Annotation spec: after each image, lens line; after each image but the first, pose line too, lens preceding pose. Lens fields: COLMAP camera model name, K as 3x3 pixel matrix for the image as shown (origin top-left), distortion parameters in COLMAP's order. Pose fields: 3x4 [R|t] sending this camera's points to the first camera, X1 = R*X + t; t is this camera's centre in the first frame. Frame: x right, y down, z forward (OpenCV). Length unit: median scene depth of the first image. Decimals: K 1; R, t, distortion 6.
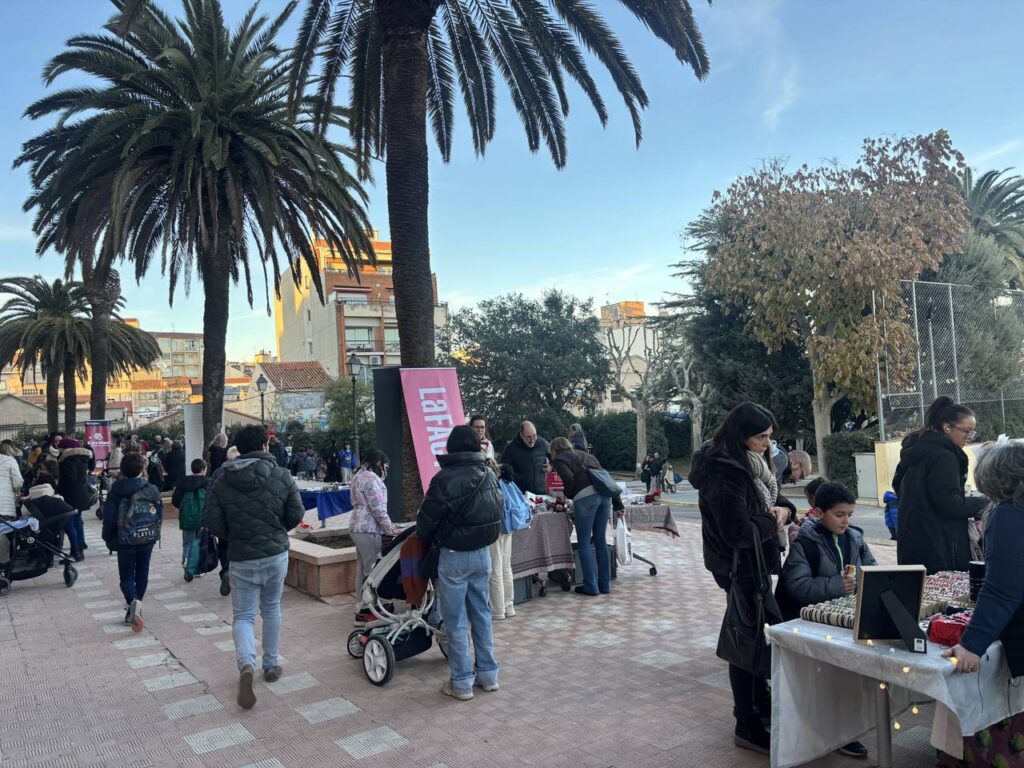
lens RADIAL K [[768.4, 0, 512.0], [0, 768.4, 384.0], [0, 0, 1]] dist [0.027163, -0.003387]
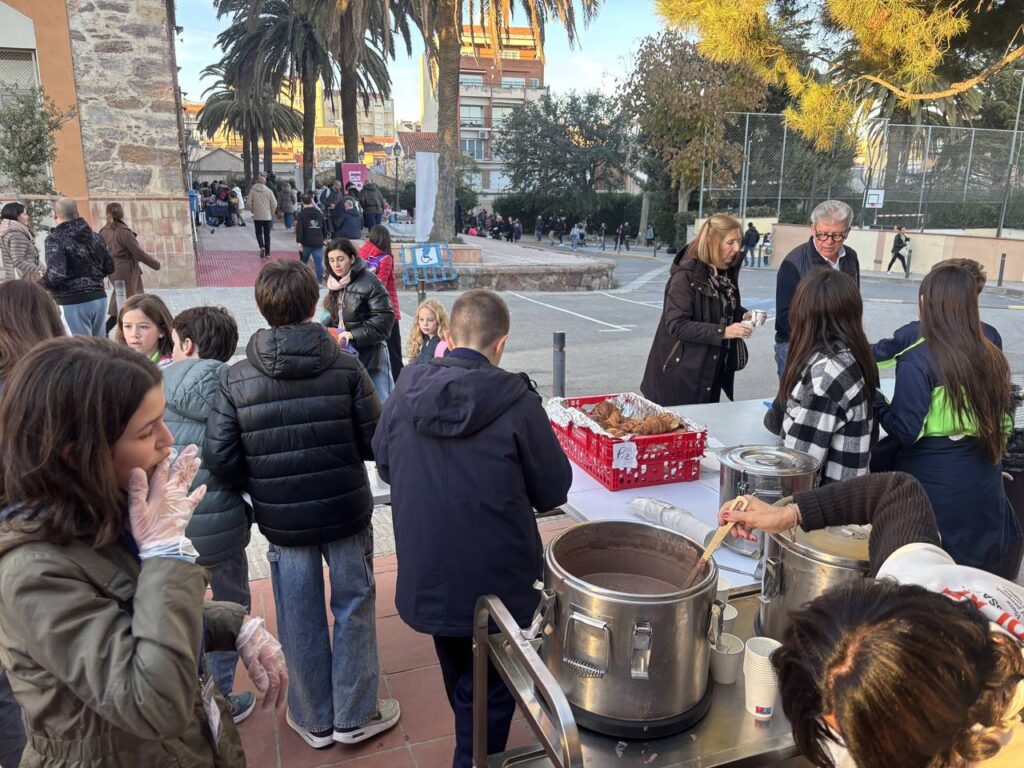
lens RADIAL K [[768.4, 0, 512.0], [0, 768.4, 384.0], [0, 0, 1]] dist [0.027163, -0.003387]
pose [[0.971692, 0.120098, -0.203448, 0.240191], [-0.056096, 0.953811, 0.295125, -0.025683], [0.229495, -0.275358, 0.933547, -0.362173]]
